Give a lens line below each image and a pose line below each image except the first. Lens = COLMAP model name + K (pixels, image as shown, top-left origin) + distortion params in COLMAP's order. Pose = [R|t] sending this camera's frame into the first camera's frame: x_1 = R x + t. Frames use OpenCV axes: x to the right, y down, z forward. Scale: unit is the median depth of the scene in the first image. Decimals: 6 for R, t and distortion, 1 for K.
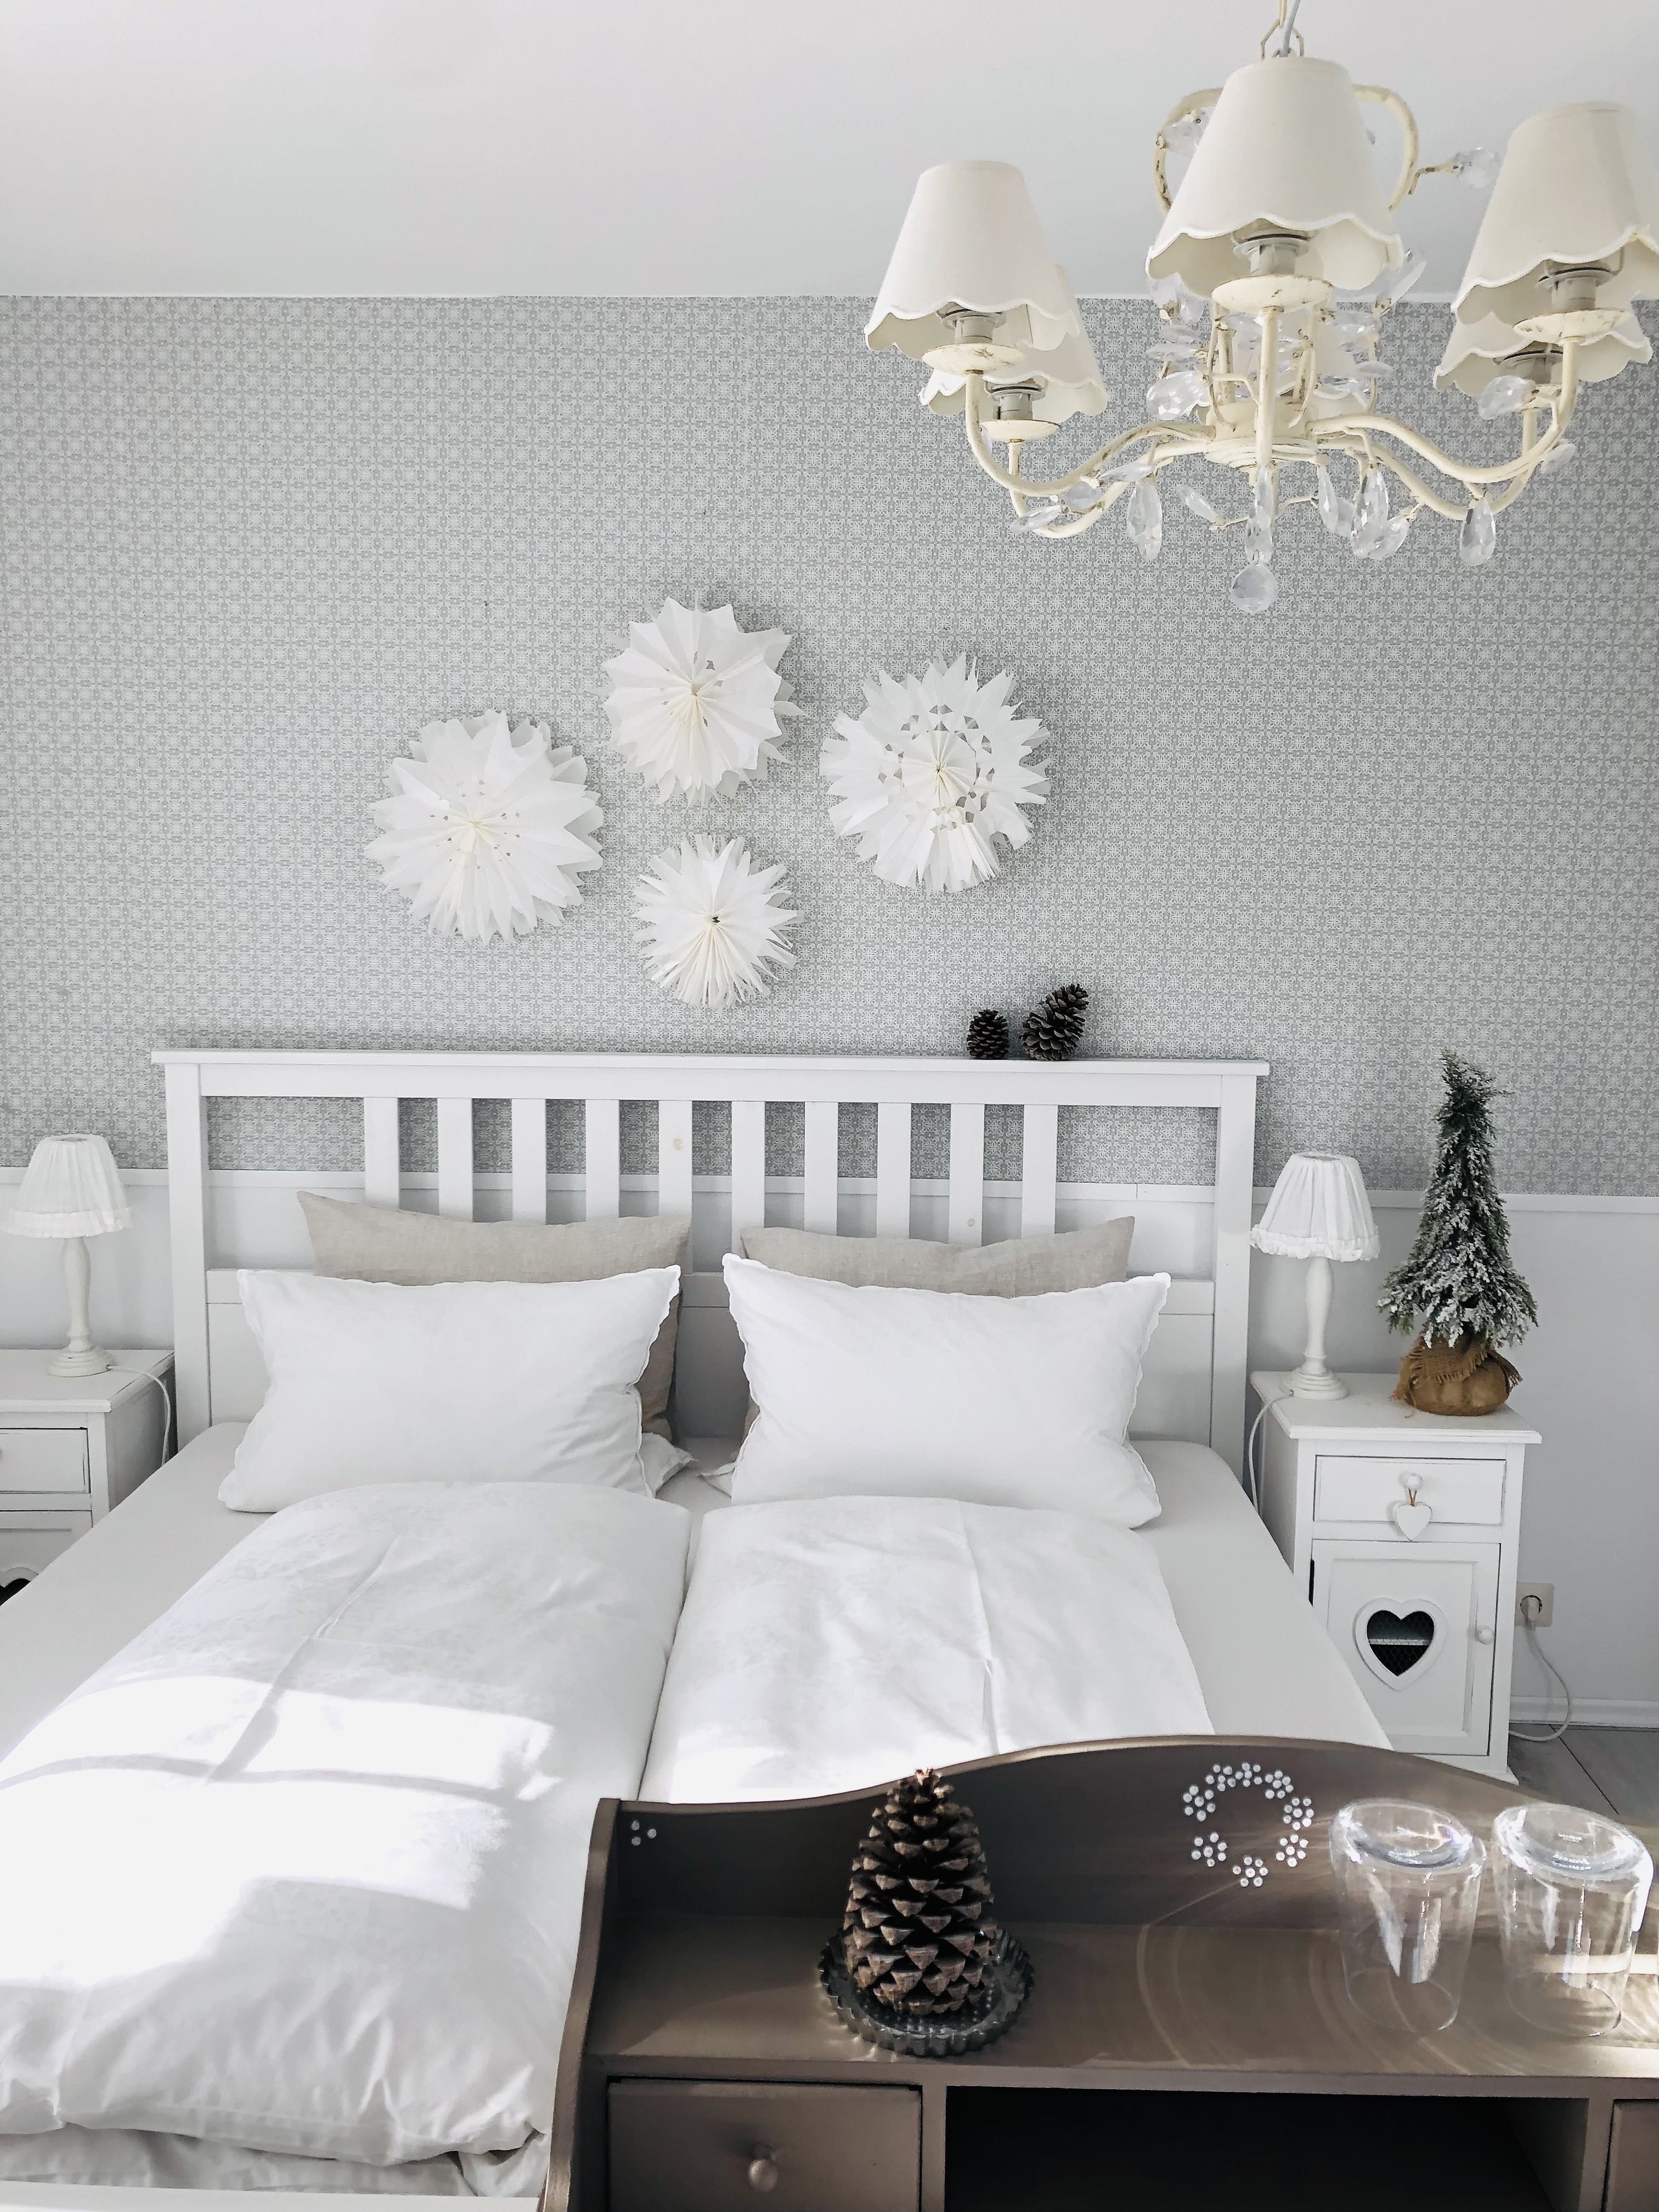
lens RADIAL K [[1798.8, 0, 862.6], [0, 1798.8, 1081.4], [0, 0, 1]] dist [0.027031, -0.015938]
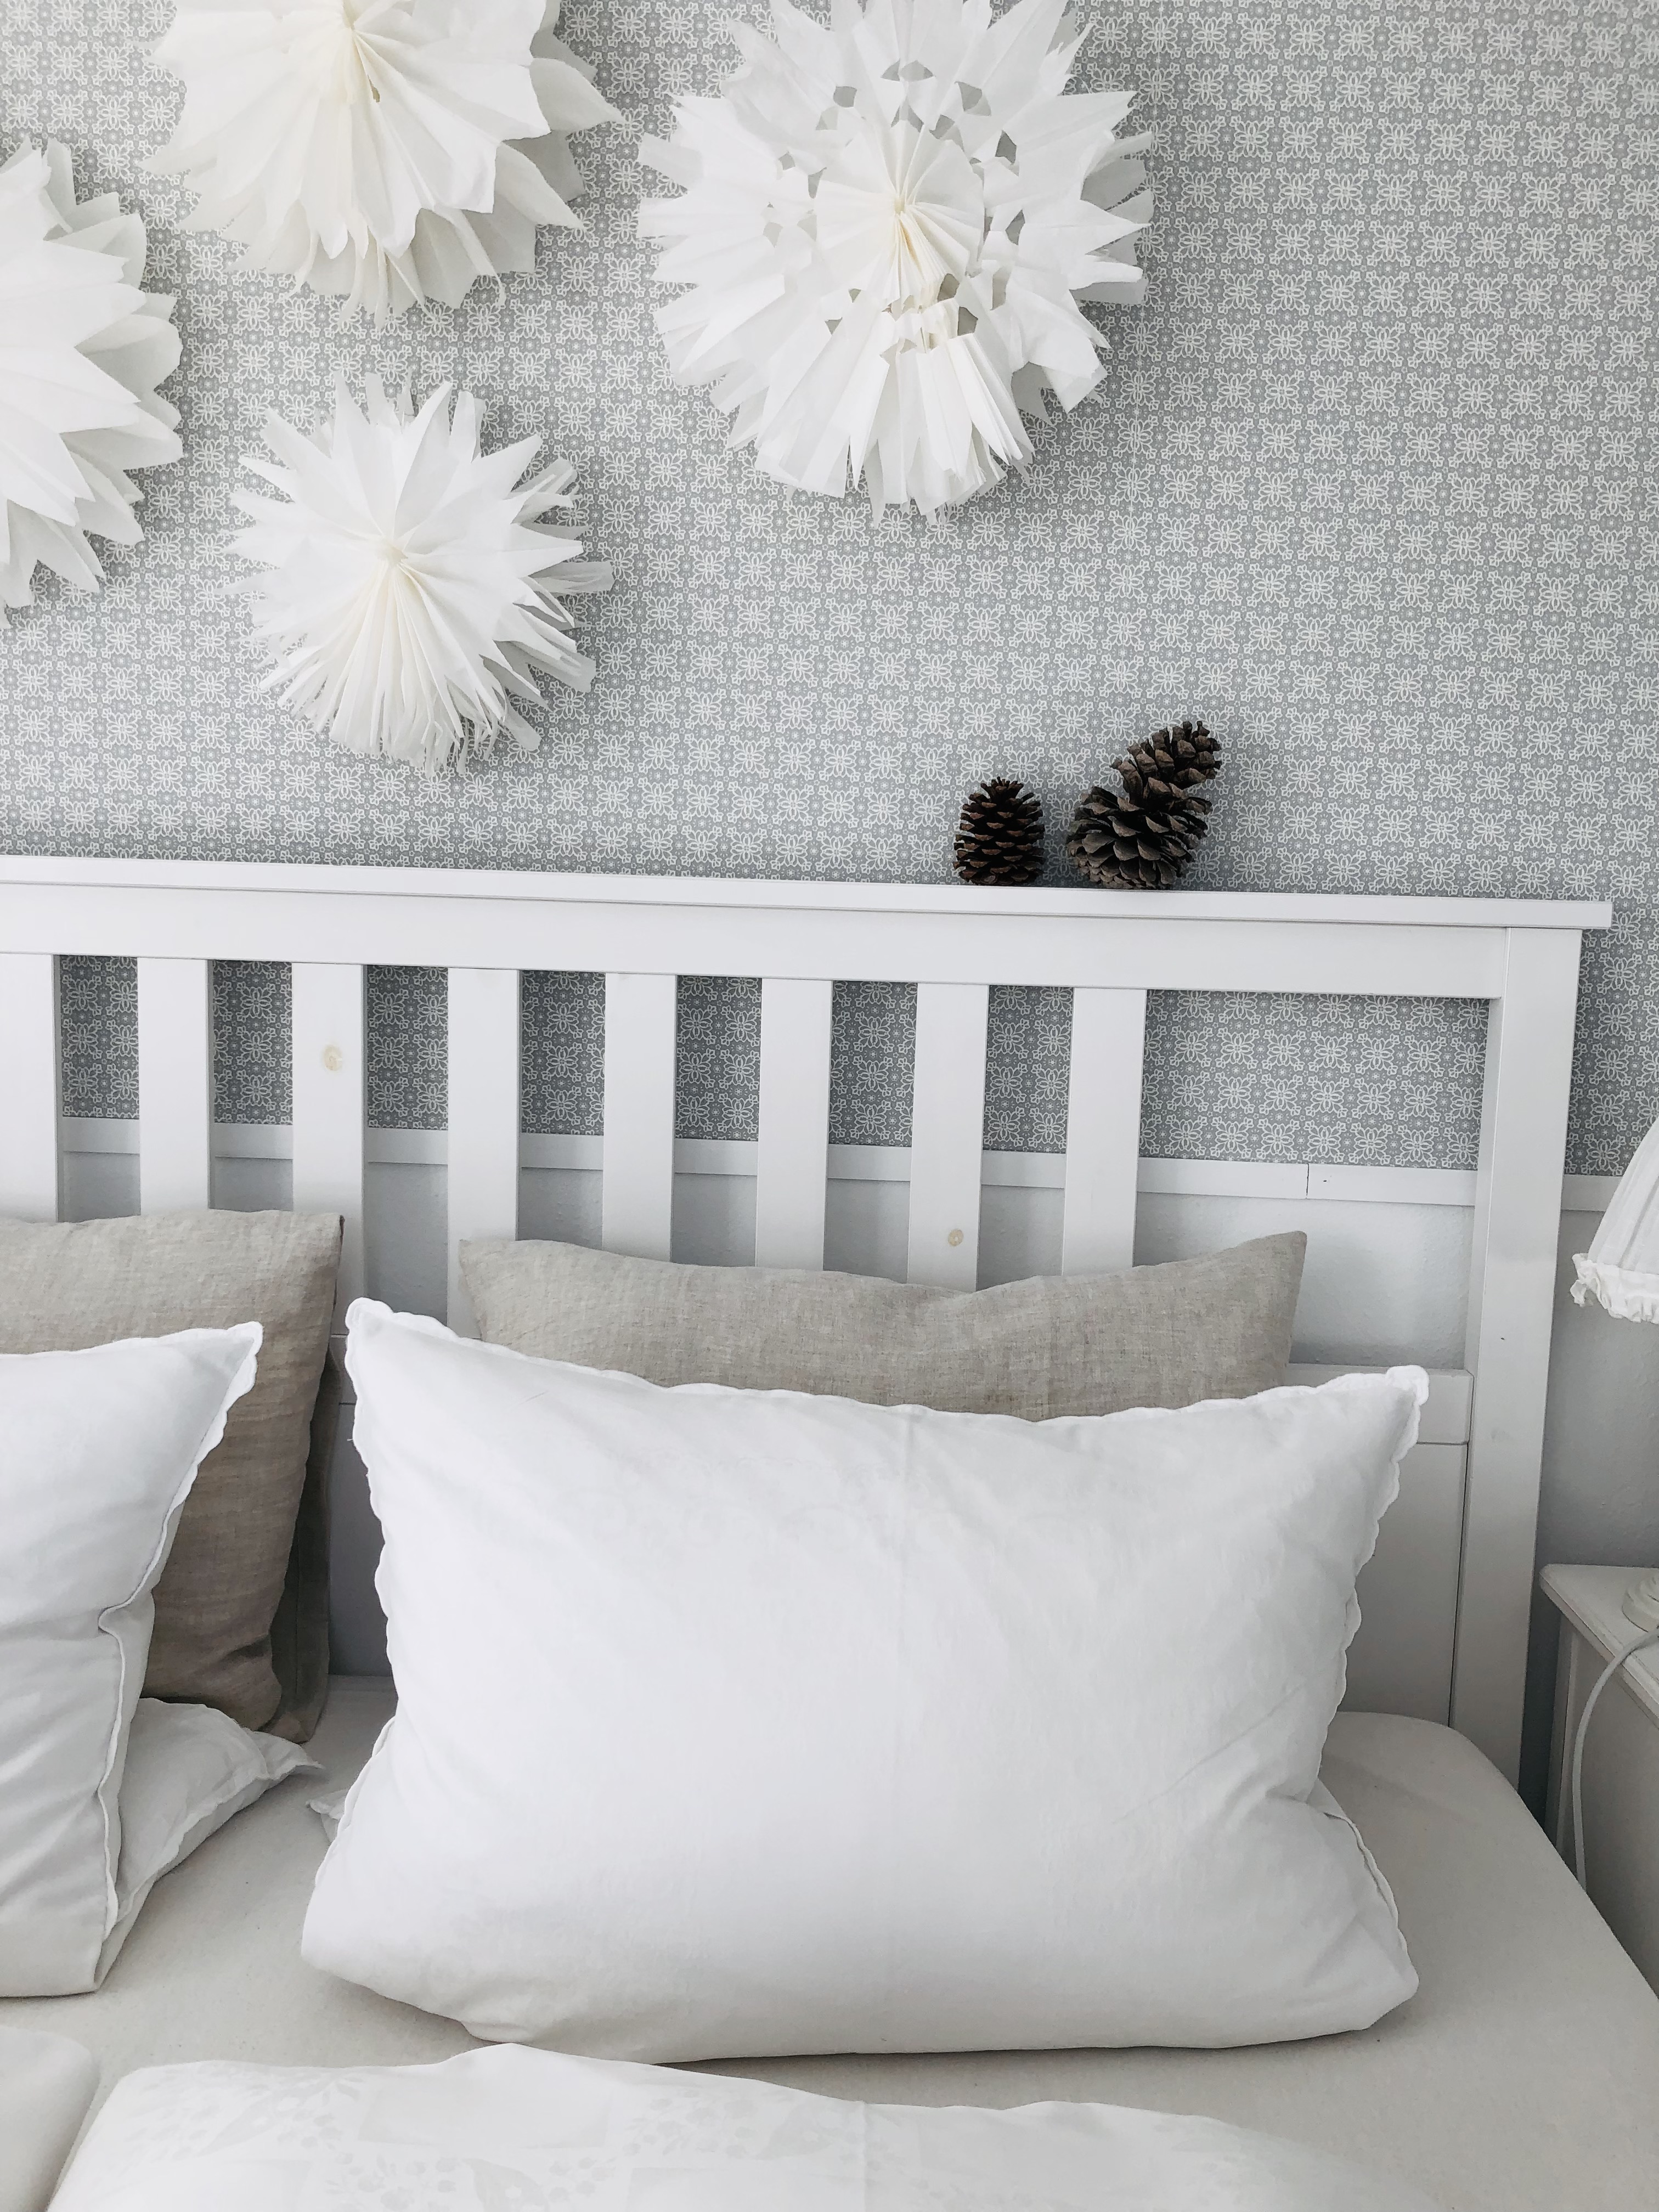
lens RADIAL K [[1798.8, 0, 832.9], [0, 1798.8, 1087.5], [0, 0, 1]] dist [0.027031, -0.015938]
pose [[0.999414, 0.021014, -0.027006, 0.041784], [-0.021357, 0.999694, -0.012472, 0.047577], [0.026735, 0.013041, 0.999557, 0.547608]]
